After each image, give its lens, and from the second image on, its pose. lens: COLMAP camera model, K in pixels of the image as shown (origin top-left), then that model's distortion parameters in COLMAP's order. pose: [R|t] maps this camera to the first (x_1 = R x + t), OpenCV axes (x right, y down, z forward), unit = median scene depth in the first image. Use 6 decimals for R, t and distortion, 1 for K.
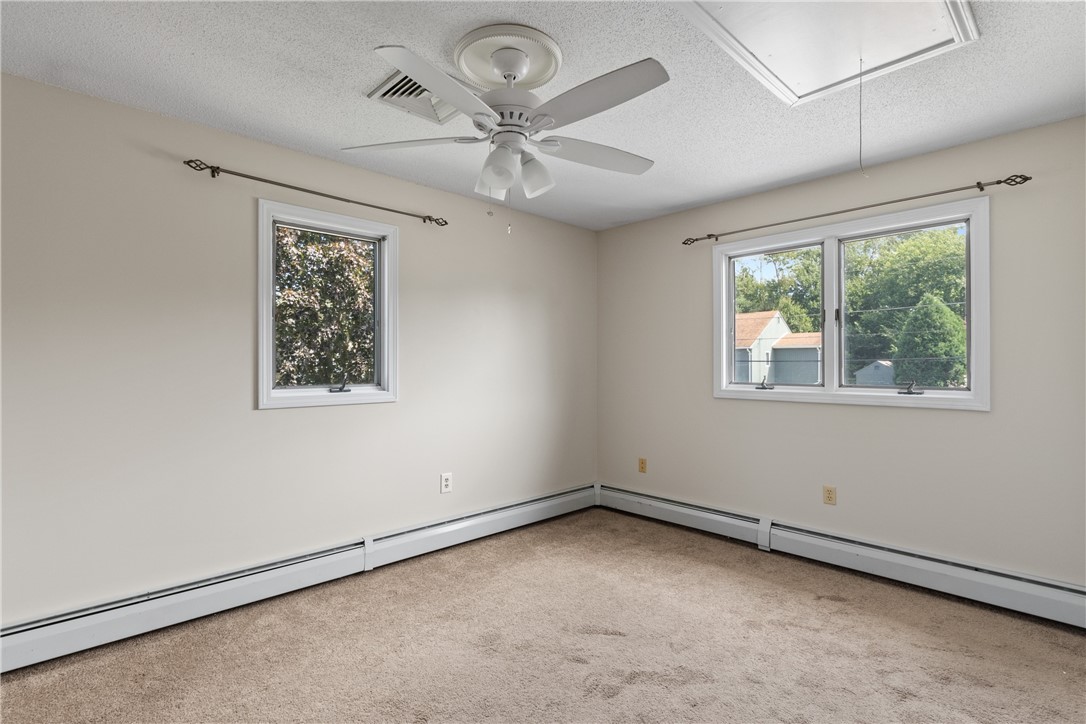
lens RADIAL K [[517.9, 0, 539.9], [0, 517.9, 364.0], [0, 0, 1]] dist [0.002045, 0.000048]
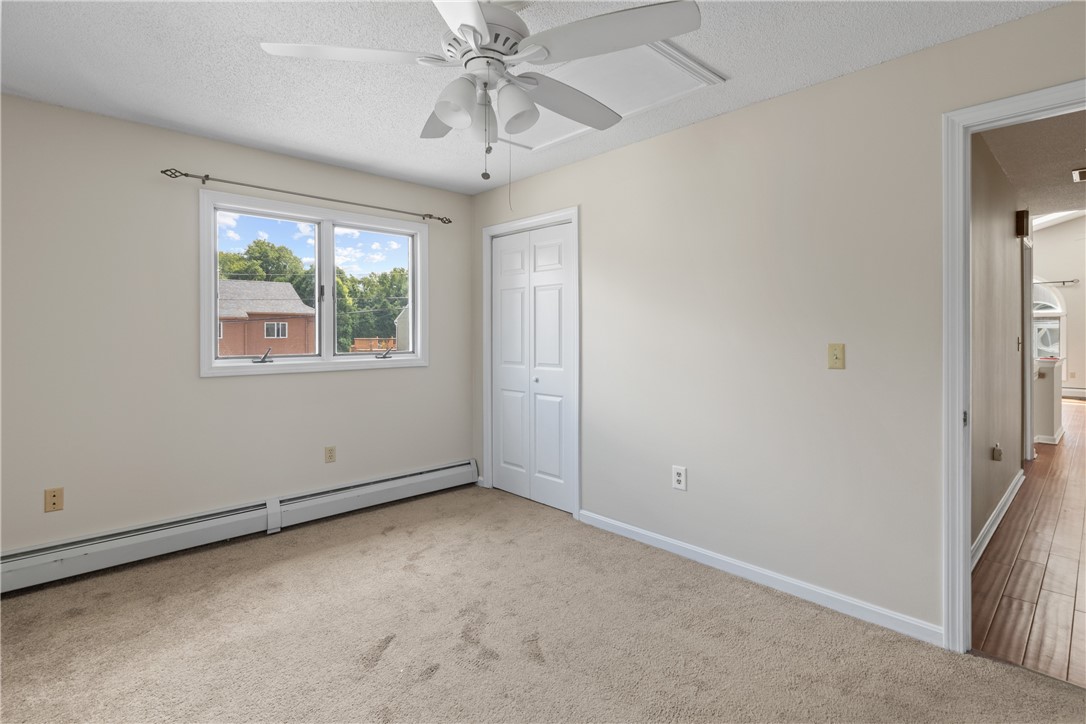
lens RADIAL K [[517.9, 0, 539.9], [0, 517.9, 364.0], [0, 0, 1]] dist [0.002045, 0.000048]
pose [[0.017515, -0.056596, 0.998244, -0.542221], [0.001529, 0.998397, 0.056578, -0.000484], [-0.999845, 0.000536, 0.017573, 0.558155]]
